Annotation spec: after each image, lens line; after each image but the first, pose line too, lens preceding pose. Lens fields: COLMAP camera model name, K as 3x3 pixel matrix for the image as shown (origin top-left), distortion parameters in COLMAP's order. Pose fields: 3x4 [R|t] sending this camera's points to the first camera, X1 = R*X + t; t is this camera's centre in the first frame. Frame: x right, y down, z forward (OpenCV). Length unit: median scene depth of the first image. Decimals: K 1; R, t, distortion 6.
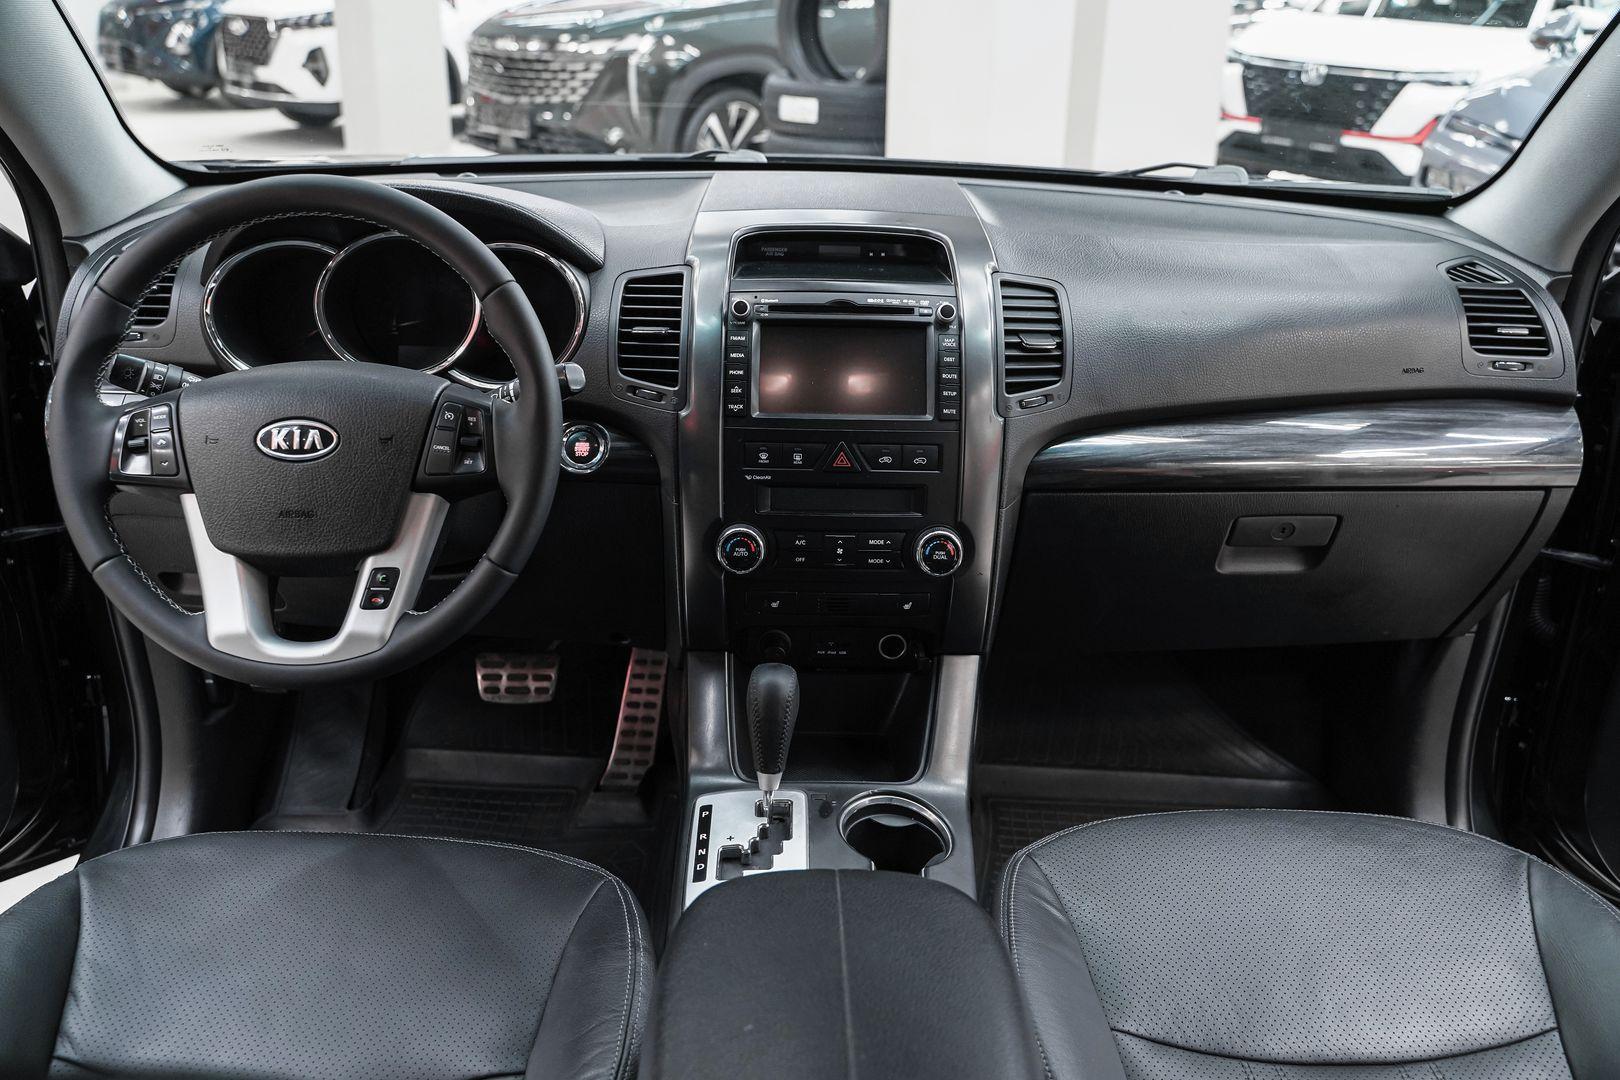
lens RADIAL K [[1333.5, 0, 813.4], [0, 1333.5, 532.3], [0, 0, 1]] dist [-0.120006, 0.084032]
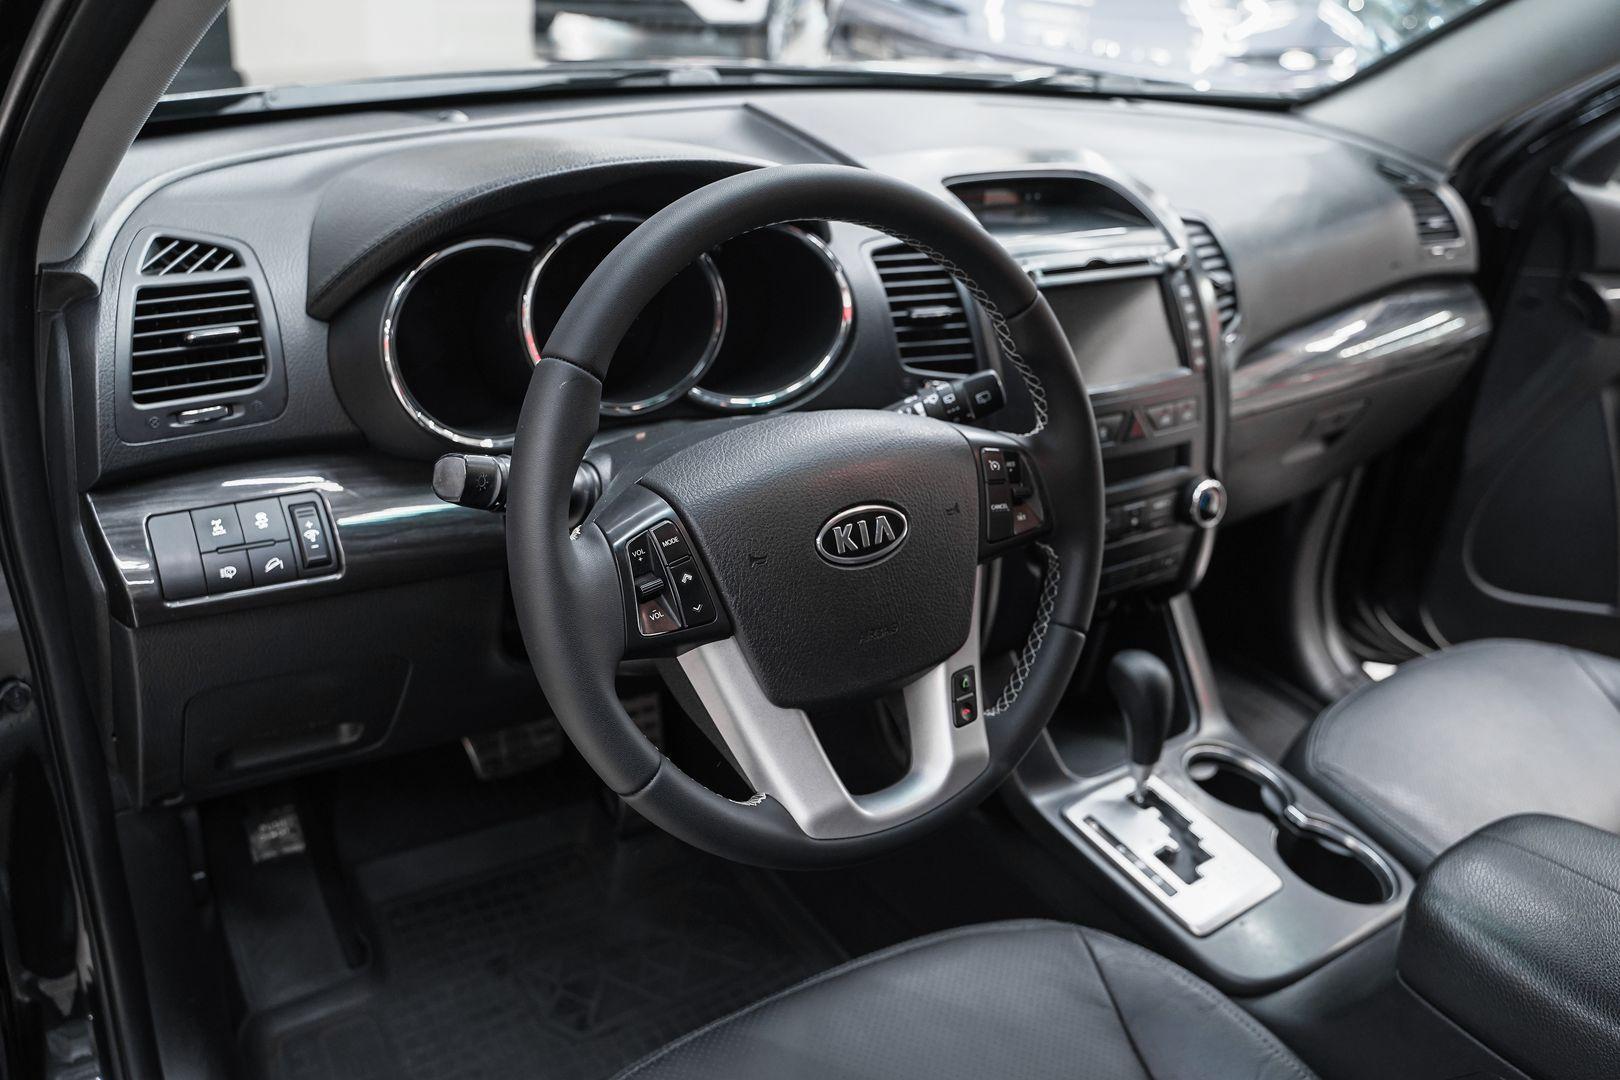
lens RADIAL K [[1333.5, 0, 811.6], [0, 1333.5, 540.7], [0, 0, 1]] dist [-0.120006, 0.084032]
pose [[0.828566, -0.208969, 0.519434, -0.658686], [0.147114, 0.976396, 0.158138, -0.154482], [-0.540219, -0.054612, 0.839751, 0.320670]]
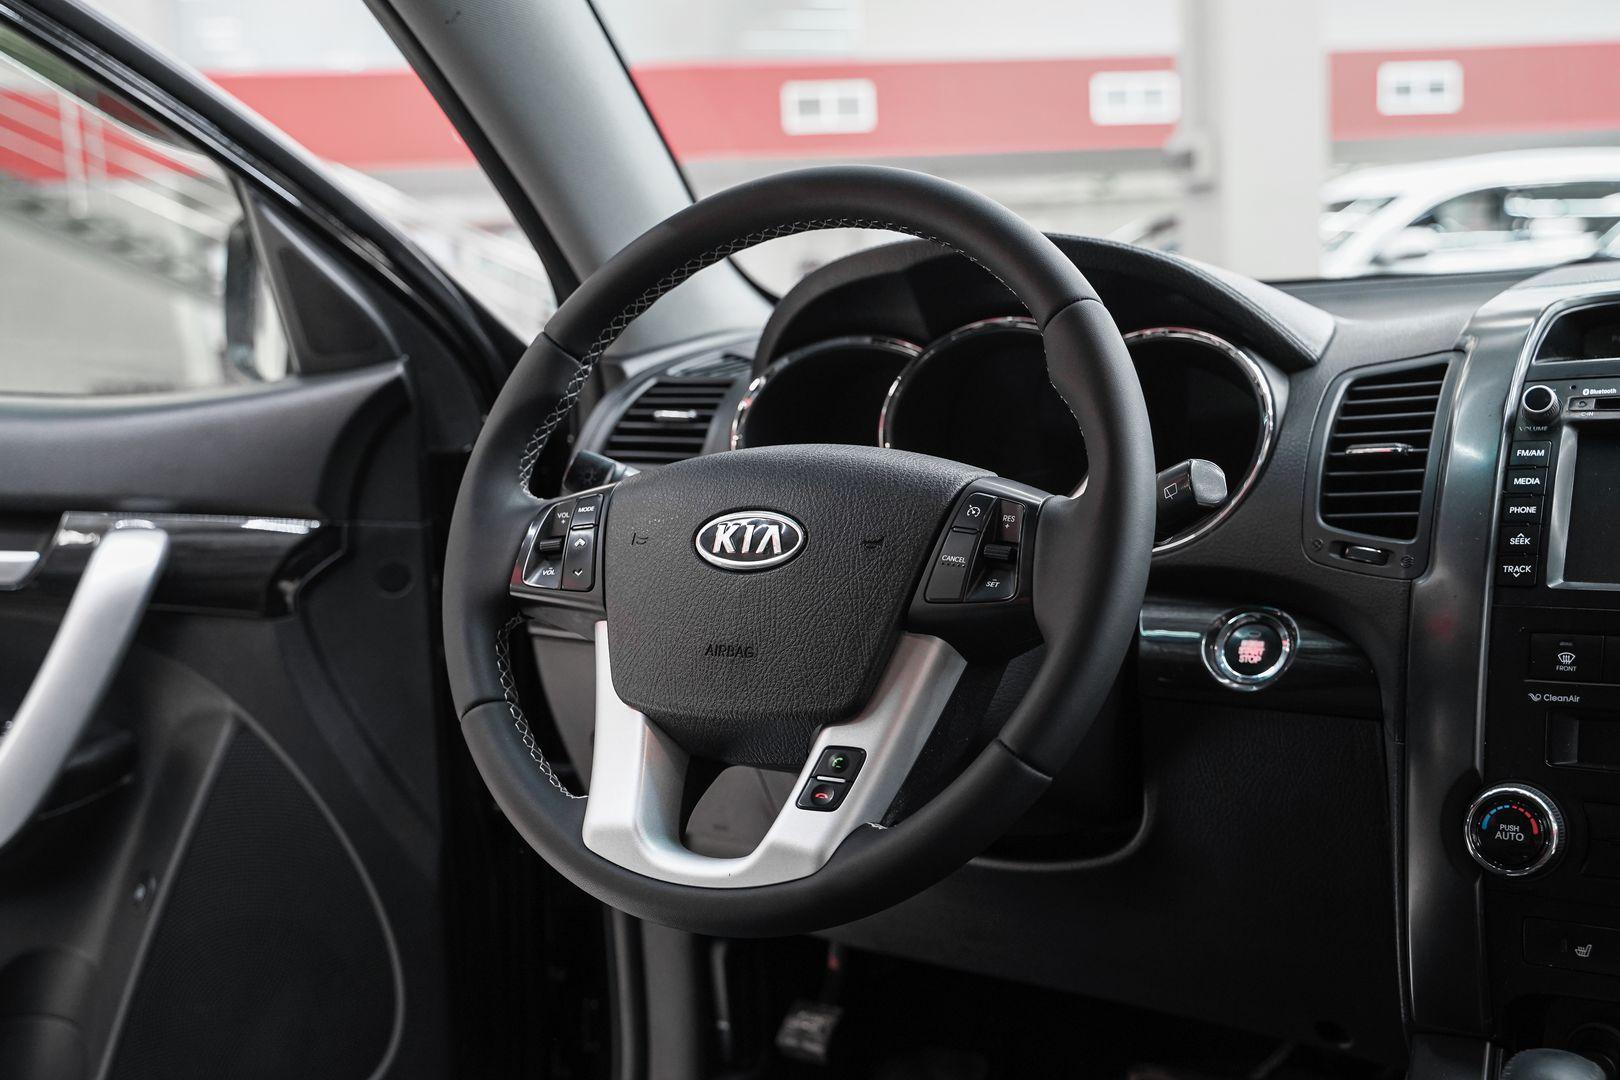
lens RADIAL K [[1848.4, 0, 807.4], [0, 1848.4, 545.3], [0, 0, 1]] dist [0.009809, 0.000000]
pose [[0.851327, 0.007138, -0.524587, 0.091109], [-0.149152, 0.961940, -0.228963, 0.112604], [0.502987, 0.273166, 0.819991, 0.216108]]
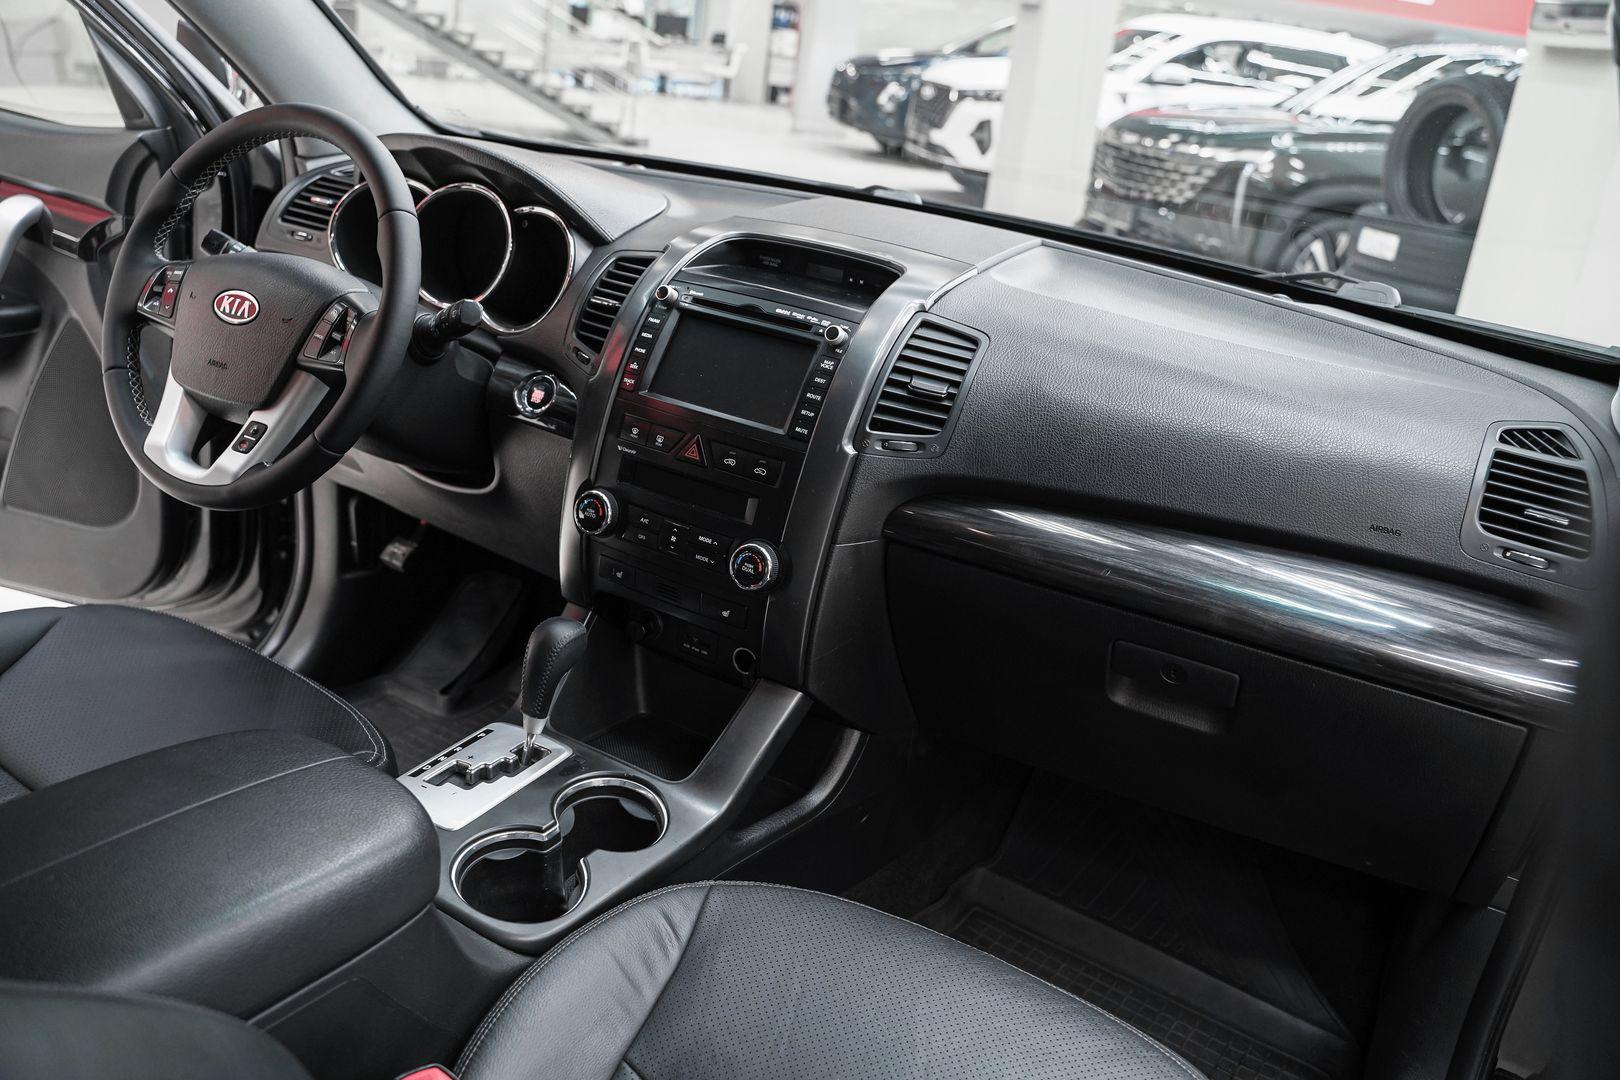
lens RADIAL K [[1333.5, 0, 820.5], [0, 1333.5, 531.7], [0, 0, 1]] dist [-0.120006, 0.084032]
pose [[0.852013, 0.257531, -0.455797, 0.569160], [-0.292074, 0.956379, -0.005602, -0.017872], [0.434472, 0.137900, 0.890066, 0.139992]]
